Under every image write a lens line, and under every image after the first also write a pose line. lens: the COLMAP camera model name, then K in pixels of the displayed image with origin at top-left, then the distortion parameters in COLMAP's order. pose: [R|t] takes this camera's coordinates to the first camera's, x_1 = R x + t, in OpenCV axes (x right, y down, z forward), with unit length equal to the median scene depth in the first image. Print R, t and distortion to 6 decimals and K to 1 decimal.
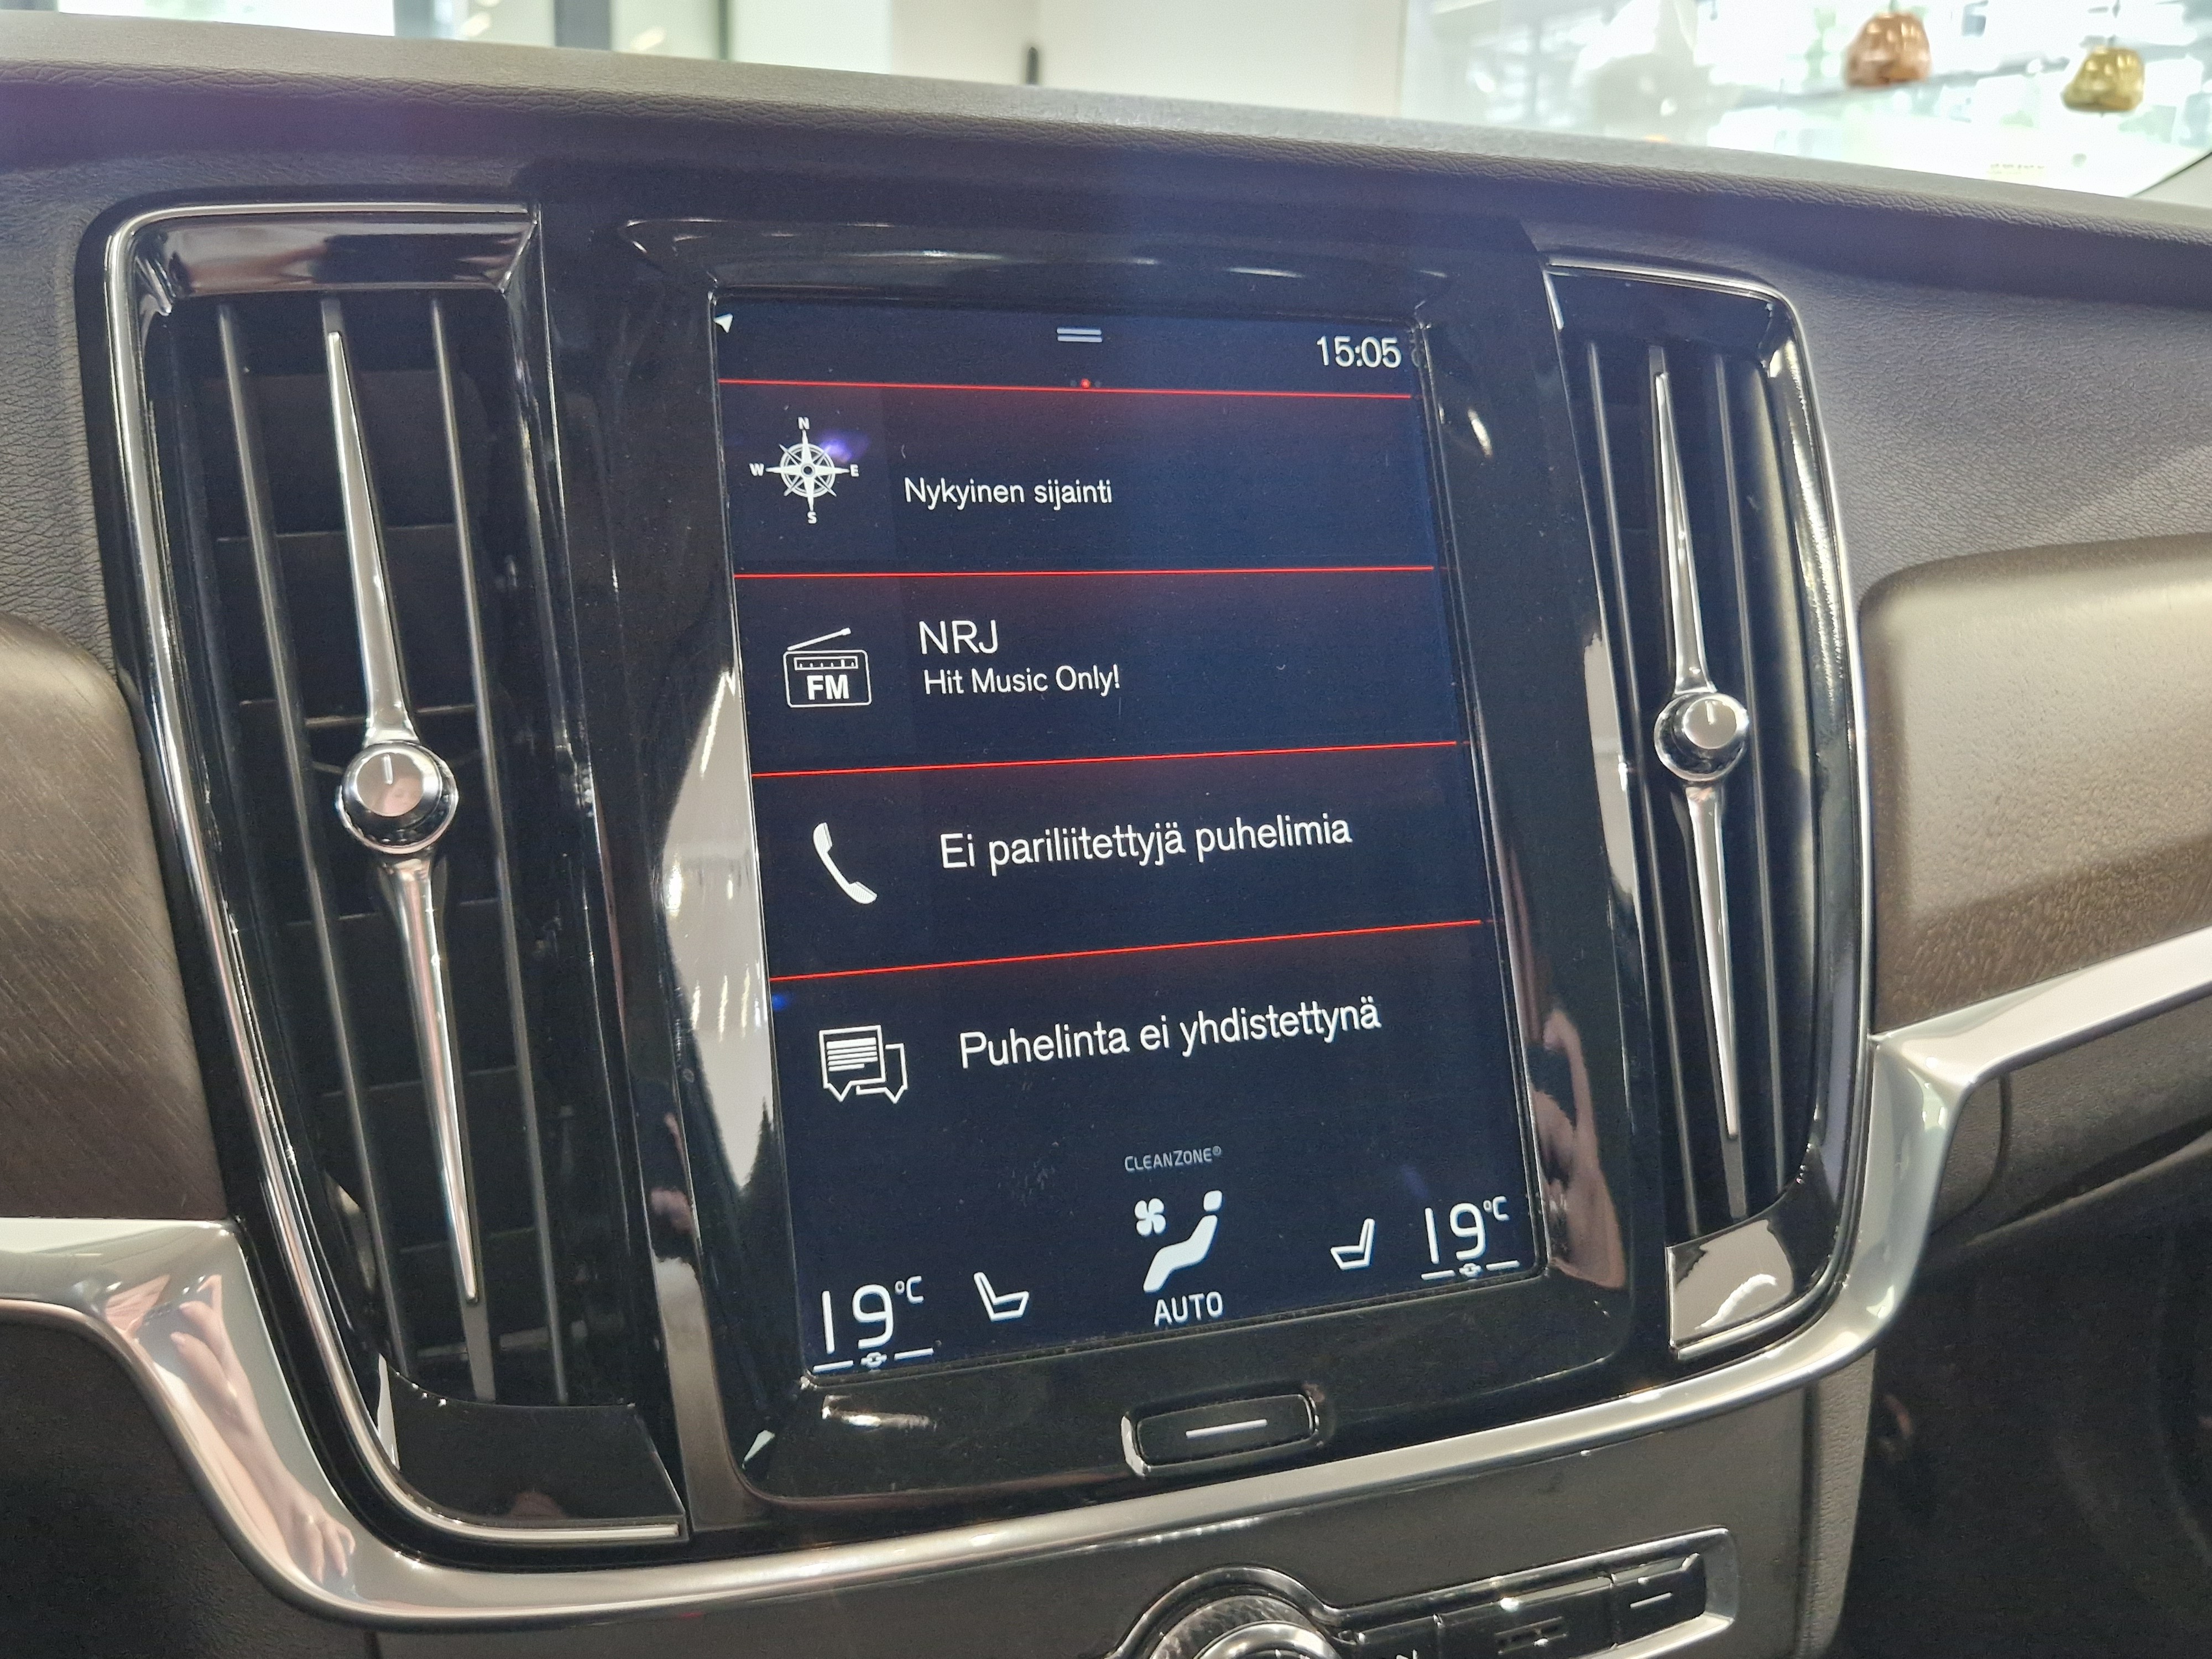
lens RADIAL K [[1958.3, 0, 1084.7], [0, 1958.3, 820.3], [0, 0, 1]] dist [0.014478, -0.007833]
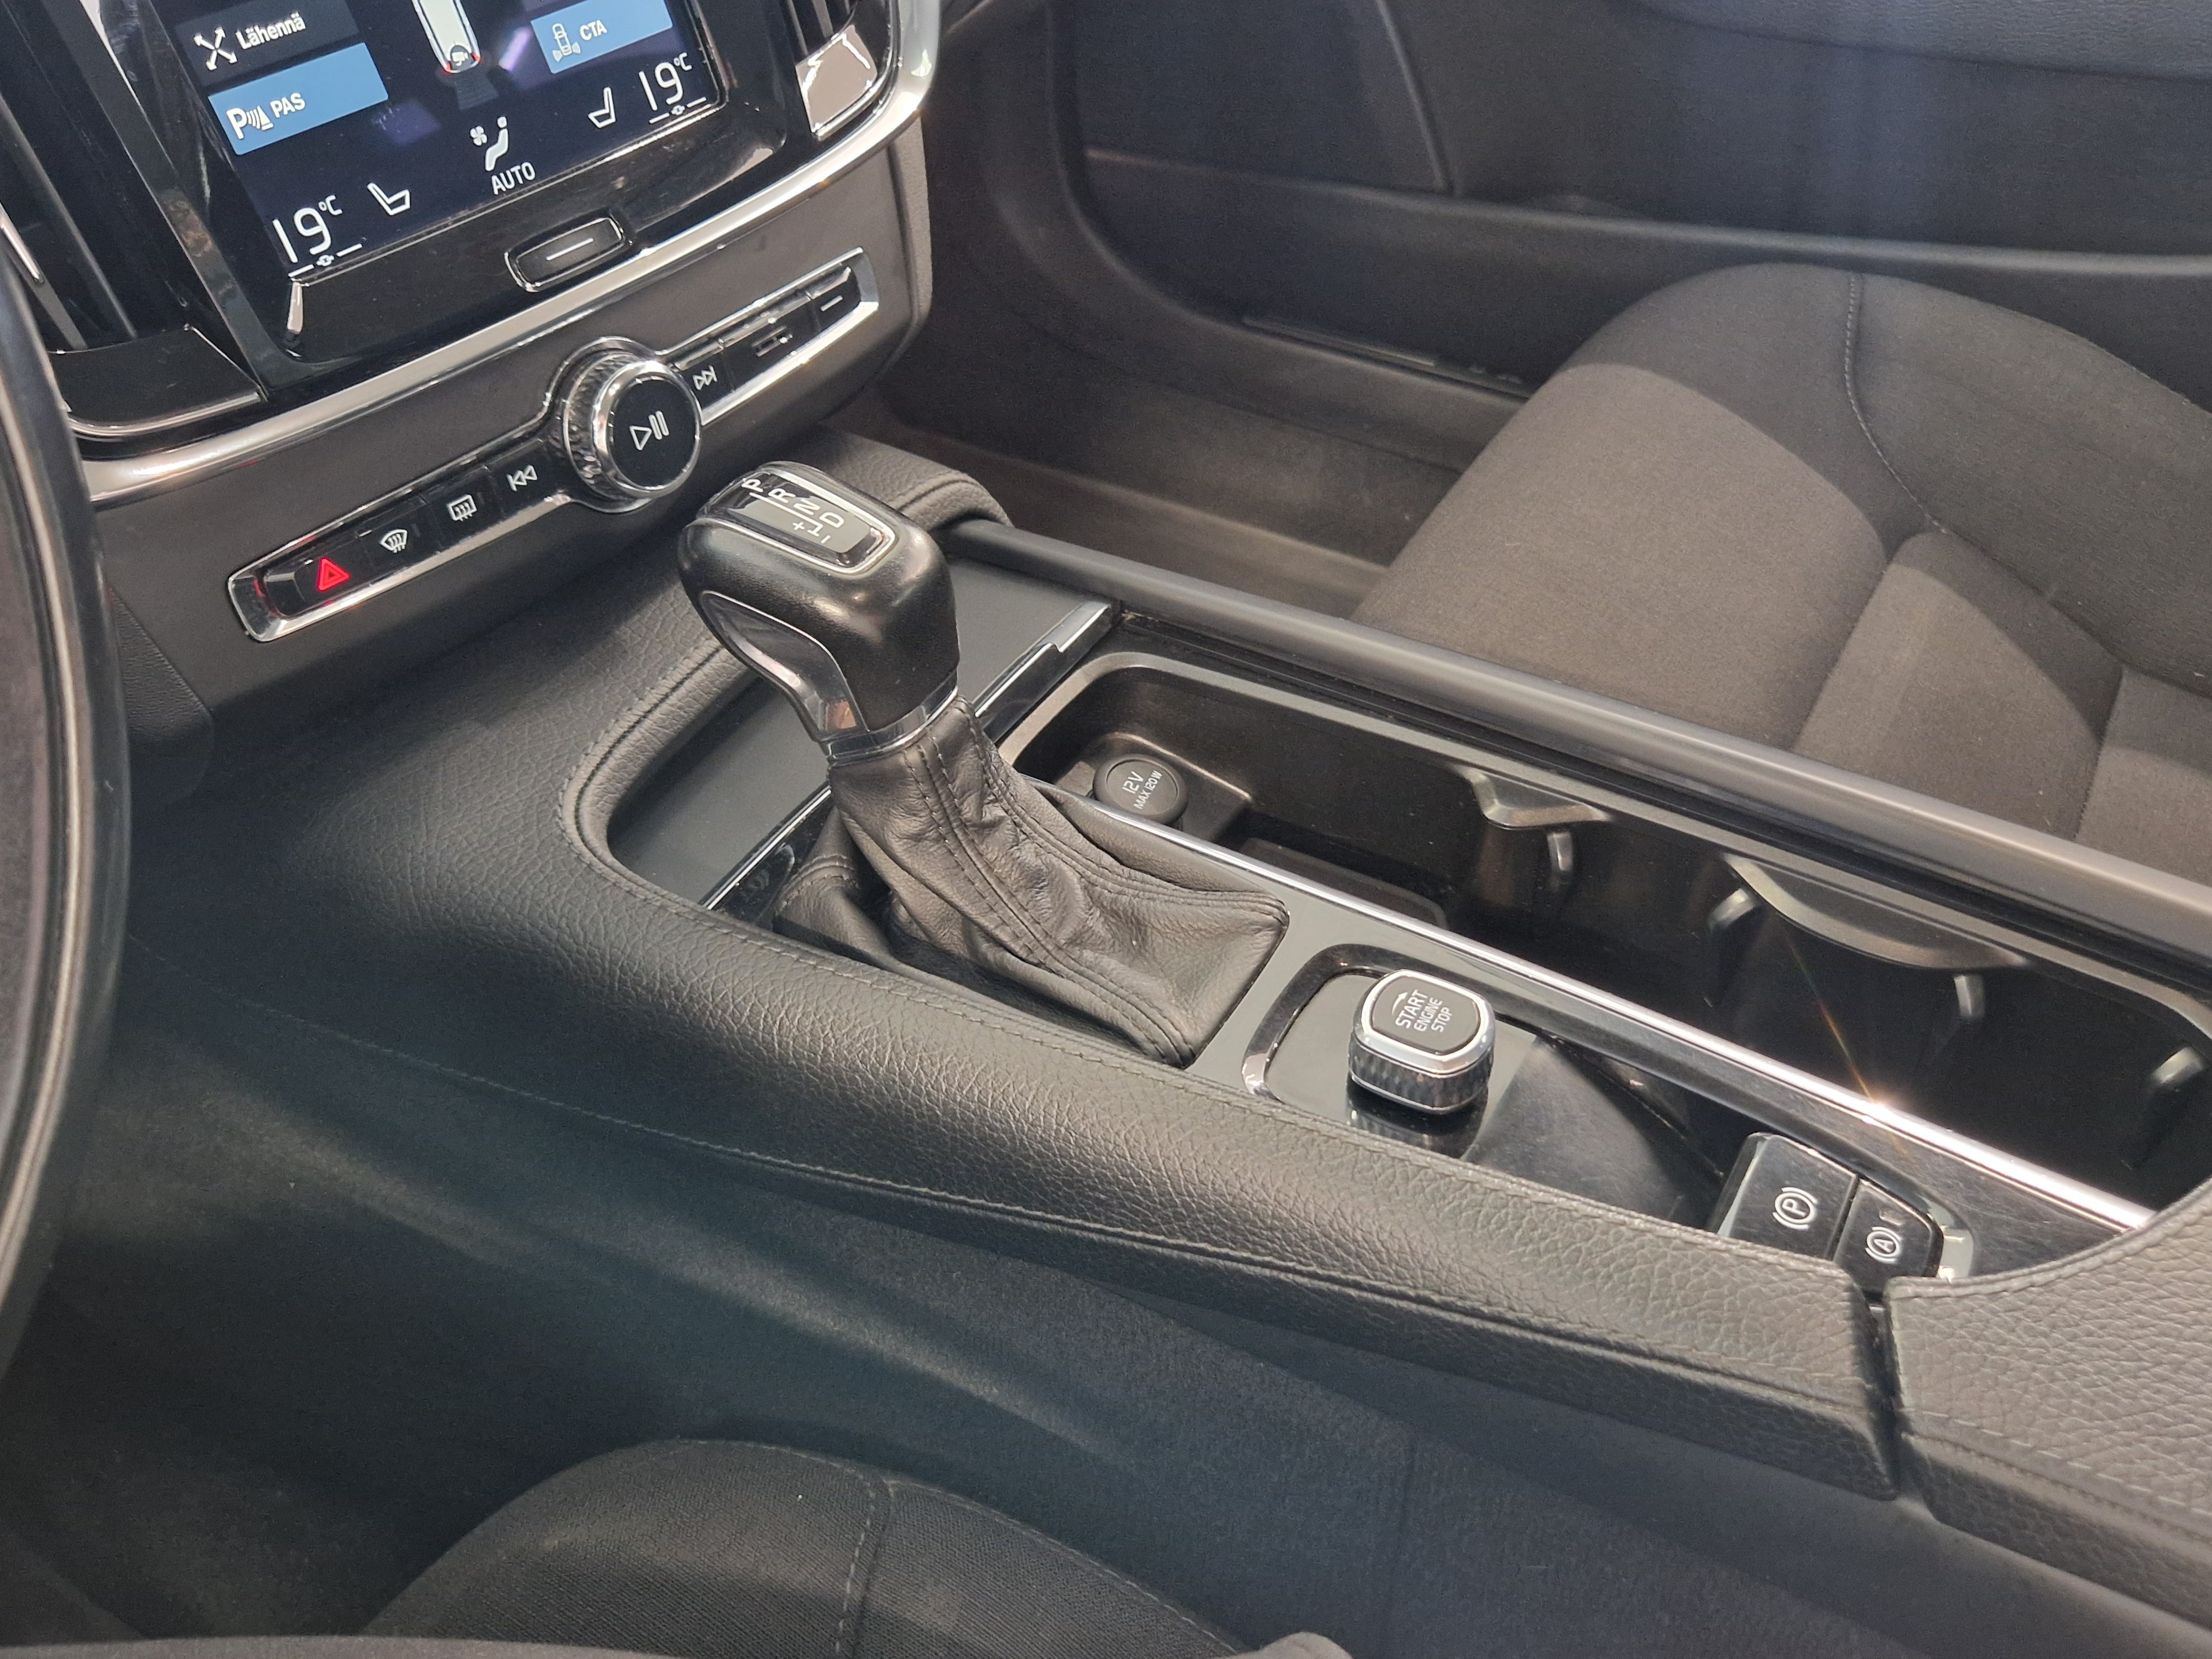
lens RADIAL K [[1957.7, 0, 1095.6], [0, 1957.7, 831.0], [0, 0, 1]] dist [0.013917, -0.004963]
pose [[0.840660, -0.373125, 0.392516, -0.314414], [0.121928, 0.836576, 0.534111, -0.062546], [-0.527660, -0.401147, 0.748770, -0.467096]]
